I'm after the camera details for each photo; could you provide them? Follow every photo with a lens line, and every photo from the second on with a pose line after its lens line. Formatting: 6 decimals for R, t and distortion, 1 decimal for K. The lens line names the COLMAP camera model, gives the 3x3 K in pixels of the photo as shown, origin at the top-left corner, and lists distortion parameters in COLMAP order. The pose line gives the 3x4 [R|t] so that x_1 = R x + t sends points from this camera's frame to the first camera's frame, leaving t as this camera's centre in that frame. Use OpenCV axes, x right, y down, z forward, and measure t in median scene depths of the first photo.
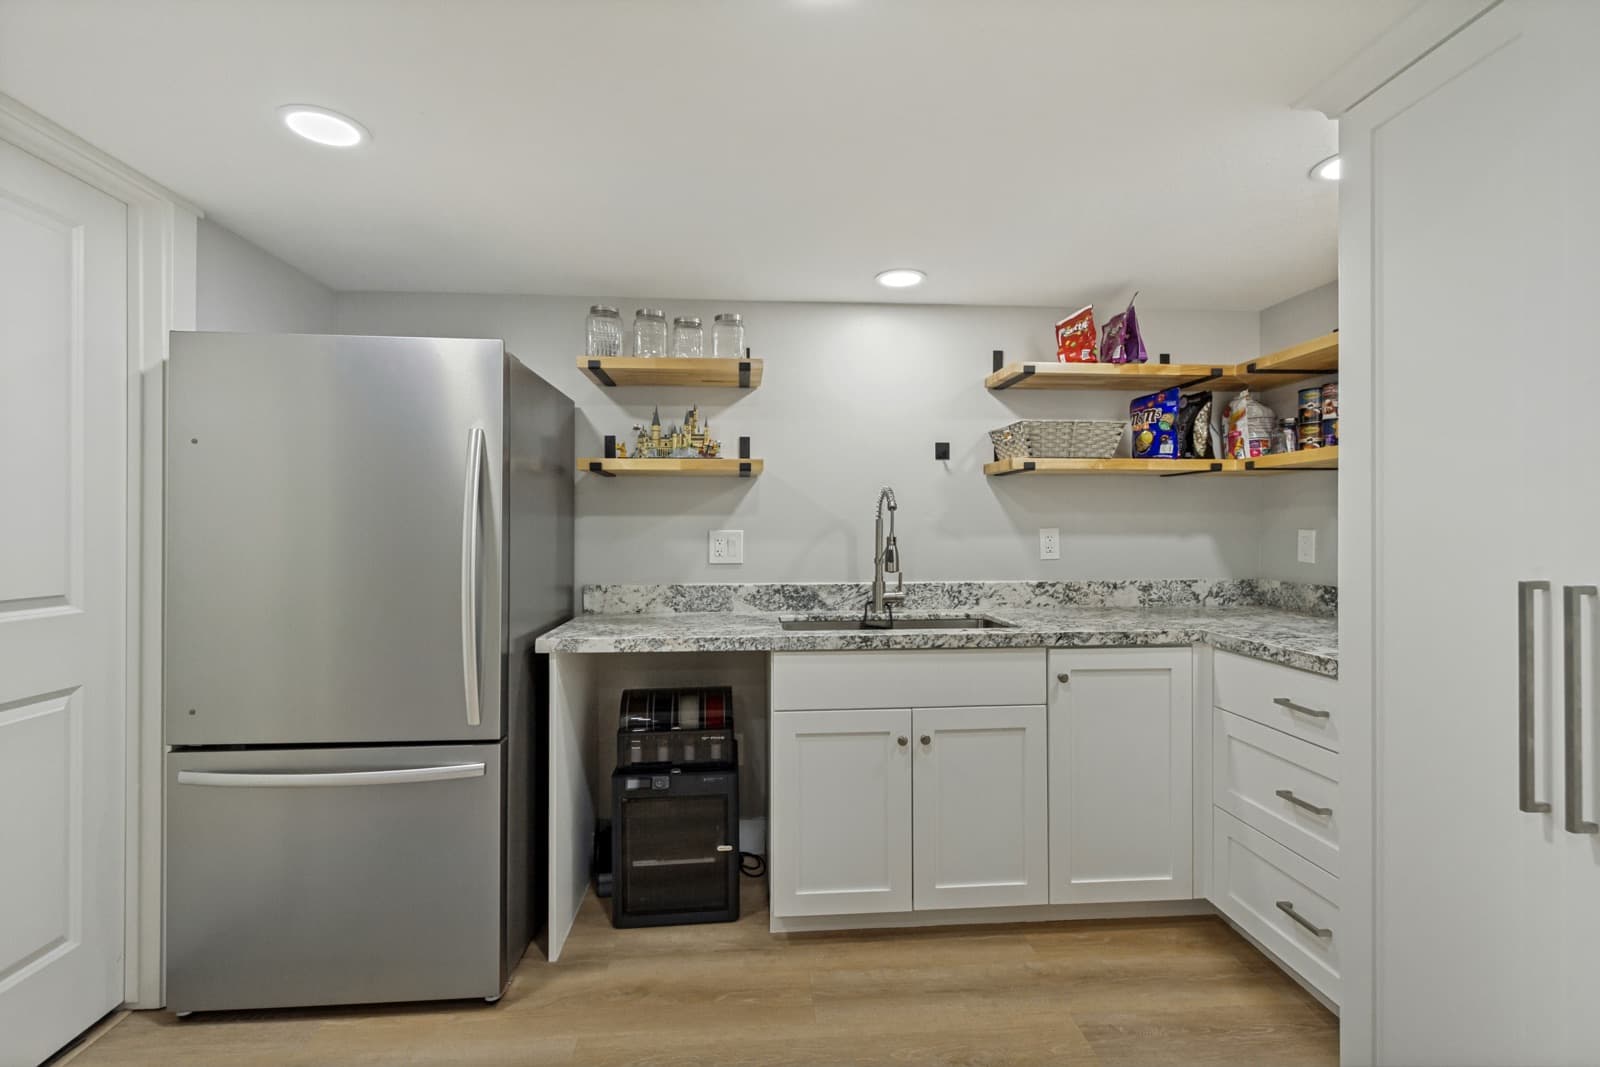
lens RADIAL K [[741.6, 0, 800.0], [0, 741.6, 533.5], [0, 0, 1]] dist [0.002630, -0.000160]
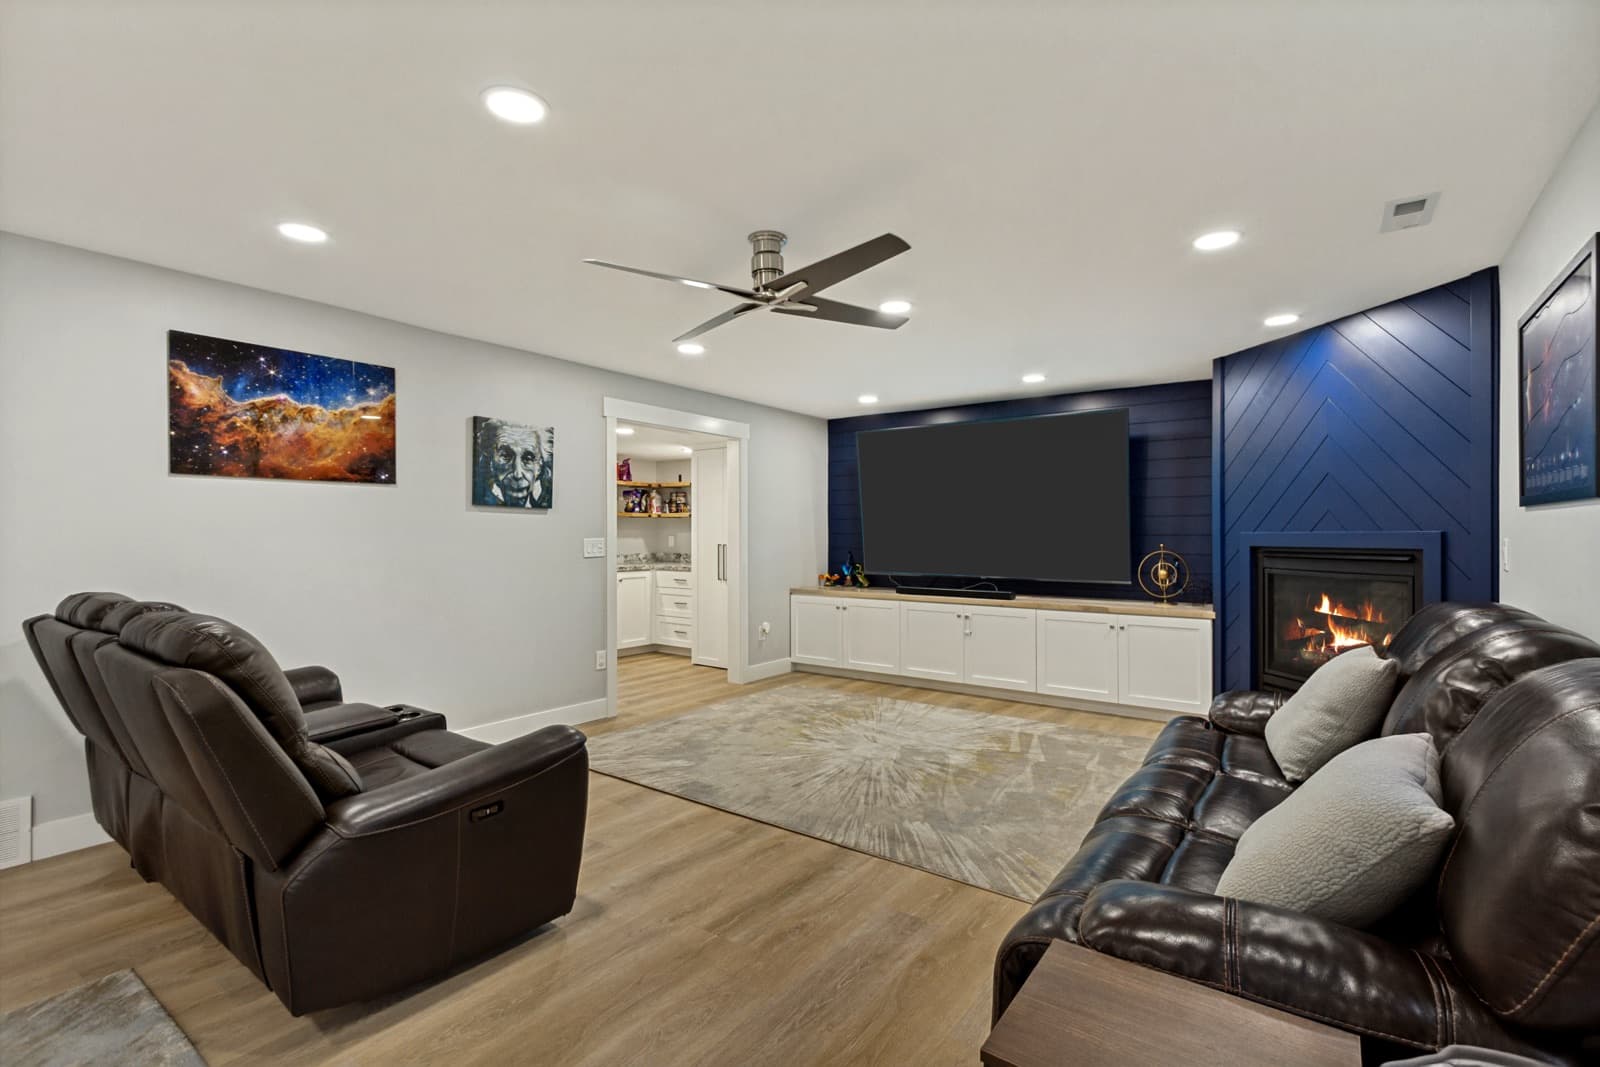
lens RADIAL K [[741.6, 0, 800.0], [0, 741.6, 533.5], [0, 0, 1]] dist [0.002630, -0.000160]
pose [[0.643769, 0.005825, 0.765198, -1.391775], [-0.004572, 0.999982, -0.003766, -0.007199], [-0.765207, -0.001074, 0.643784, -1.463243]]
